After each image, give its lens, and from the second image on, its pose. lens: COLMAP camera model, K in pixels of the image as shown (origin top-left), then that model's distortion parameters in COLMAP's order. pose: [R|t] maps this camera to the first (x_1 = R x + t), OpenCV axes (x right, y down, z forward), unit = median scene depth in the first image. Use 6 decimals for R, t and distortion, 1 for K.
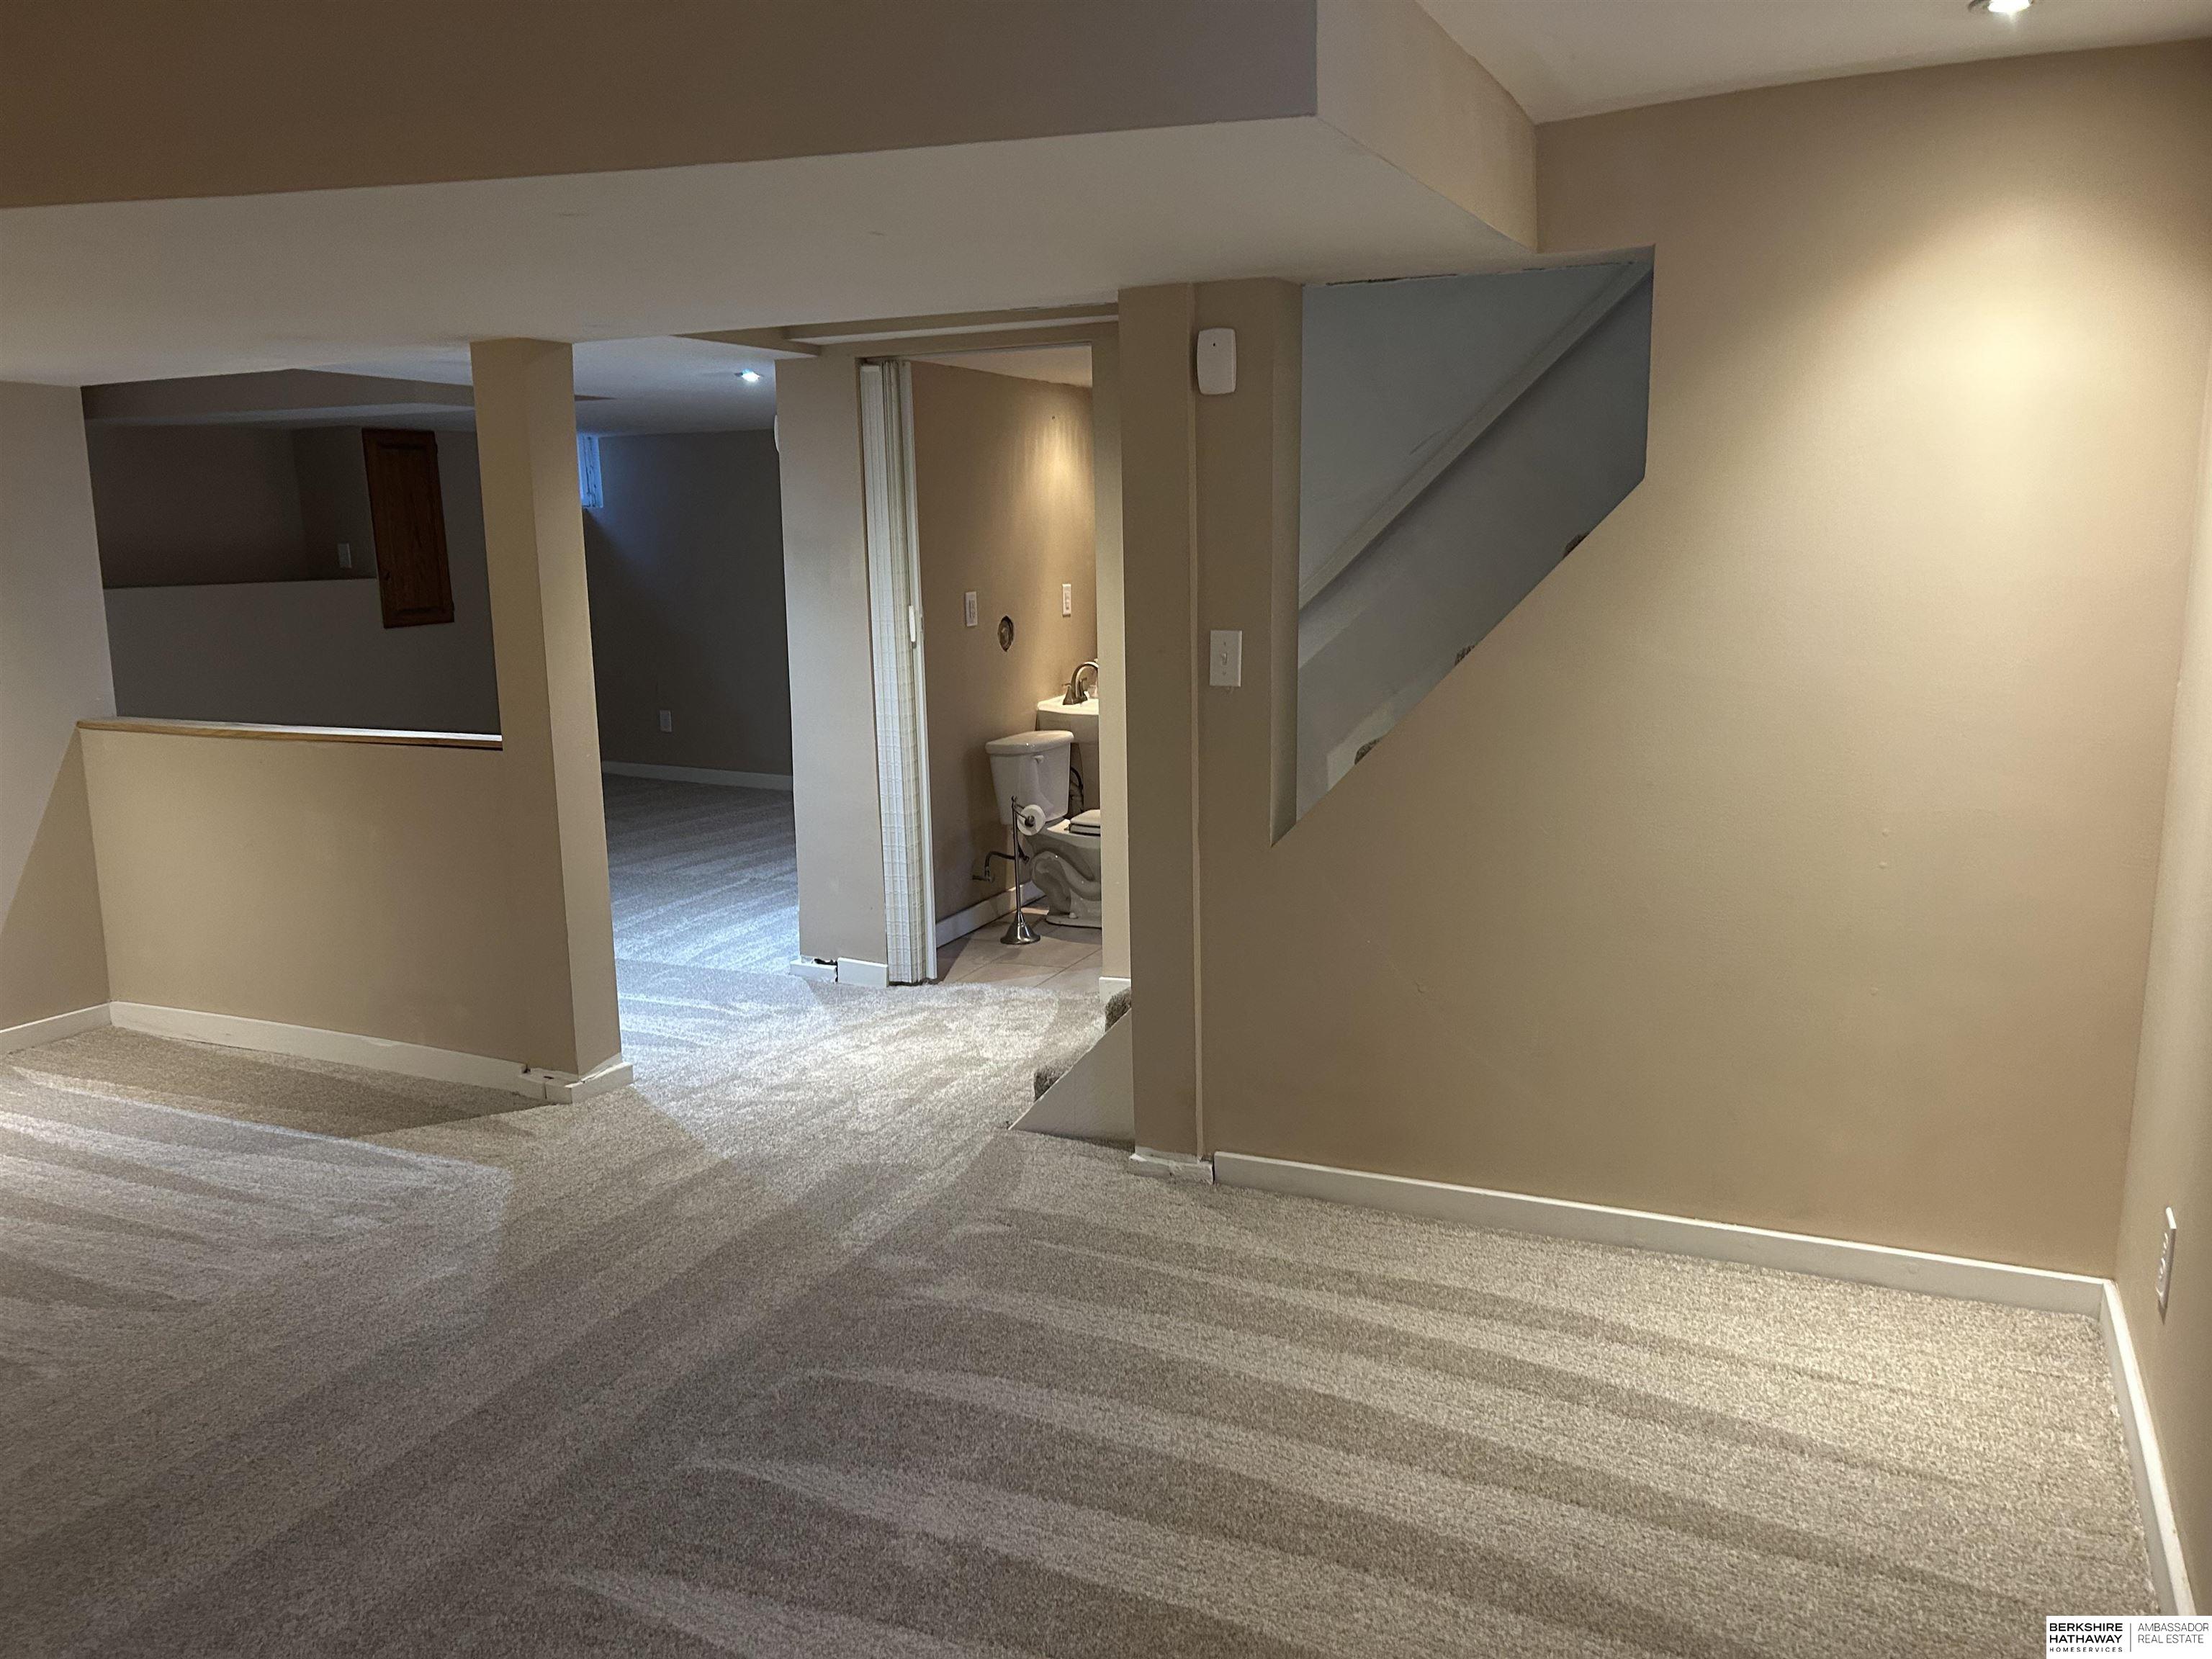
lens RADIAL K [[1657.8, 0, 1094.0], [0, 1657.8, 828.5], [0, 0, 1]] dist [0.052817, -0.062454]
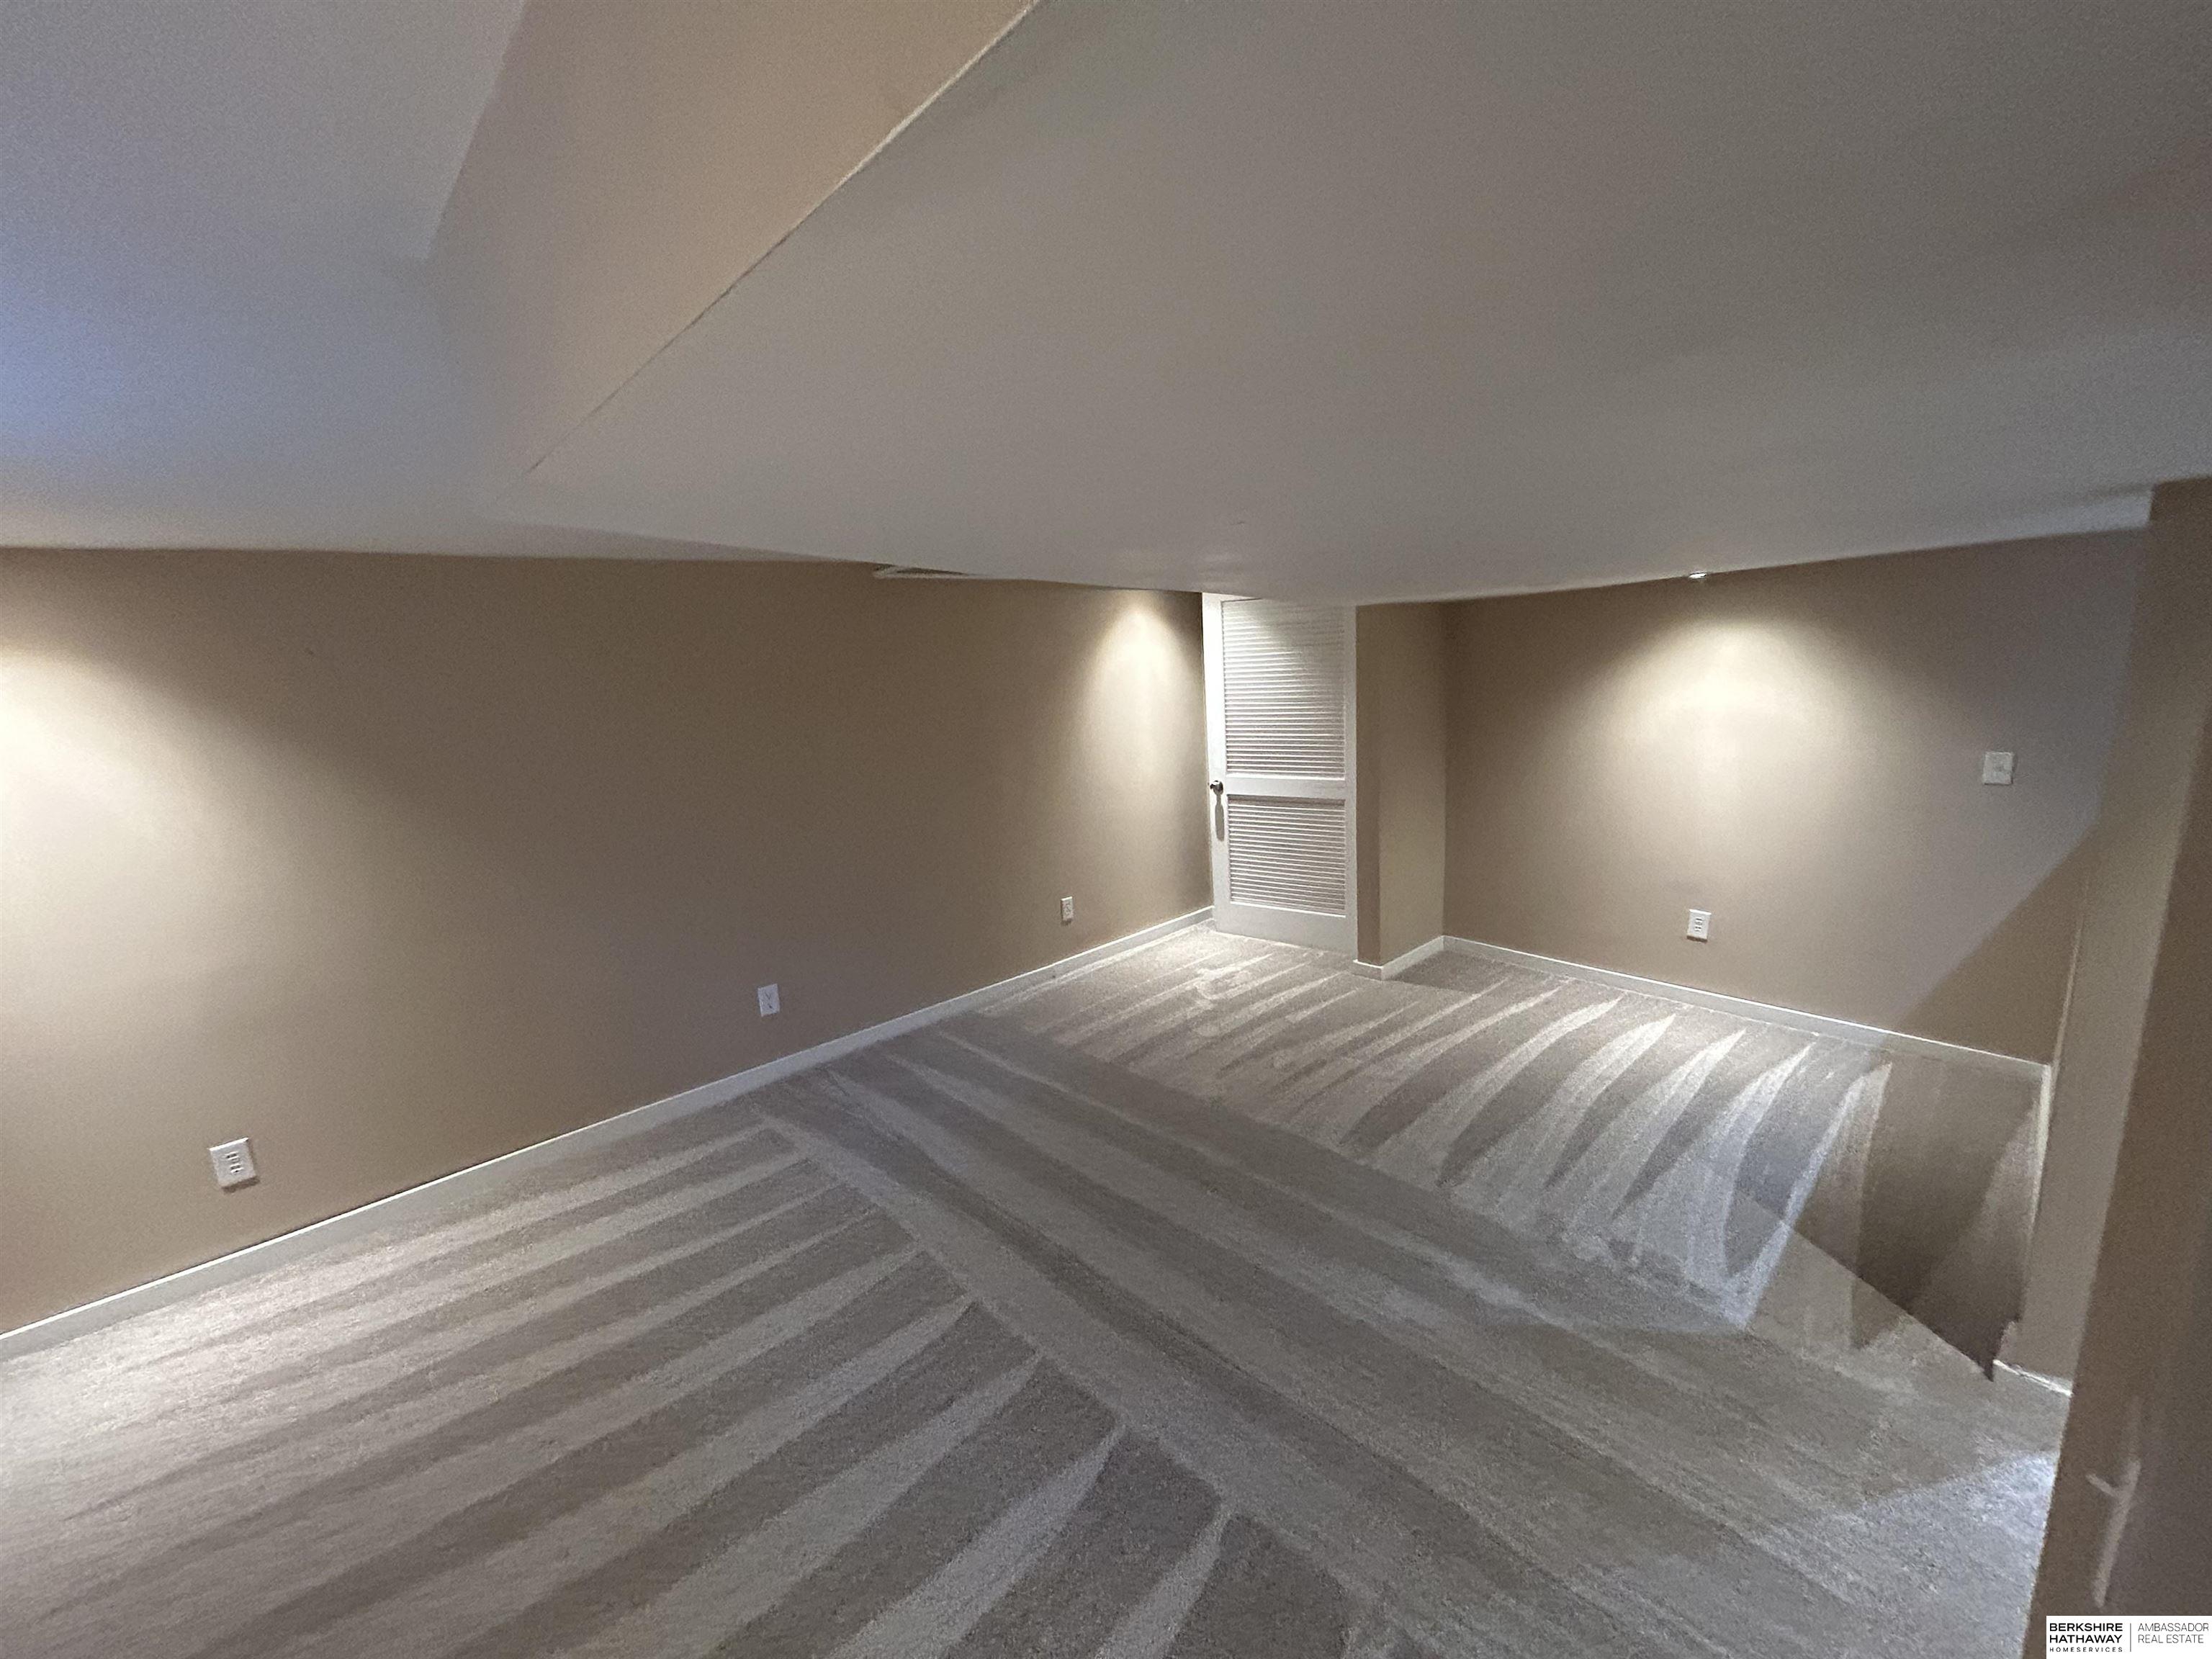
lens RADIAL K [[891.0, 0, 1099.2], [0, 891.0, 825.9], [0, 0, 1]] dist [-0.002349, -0.000152]
pose [[-0.358480, 0.226344, -0.905682, 0.221874], [-0.098126, 0.955651, 0.277672, -0.206165], [0.928366, 0.188410, -0.320372, 0.701448]]
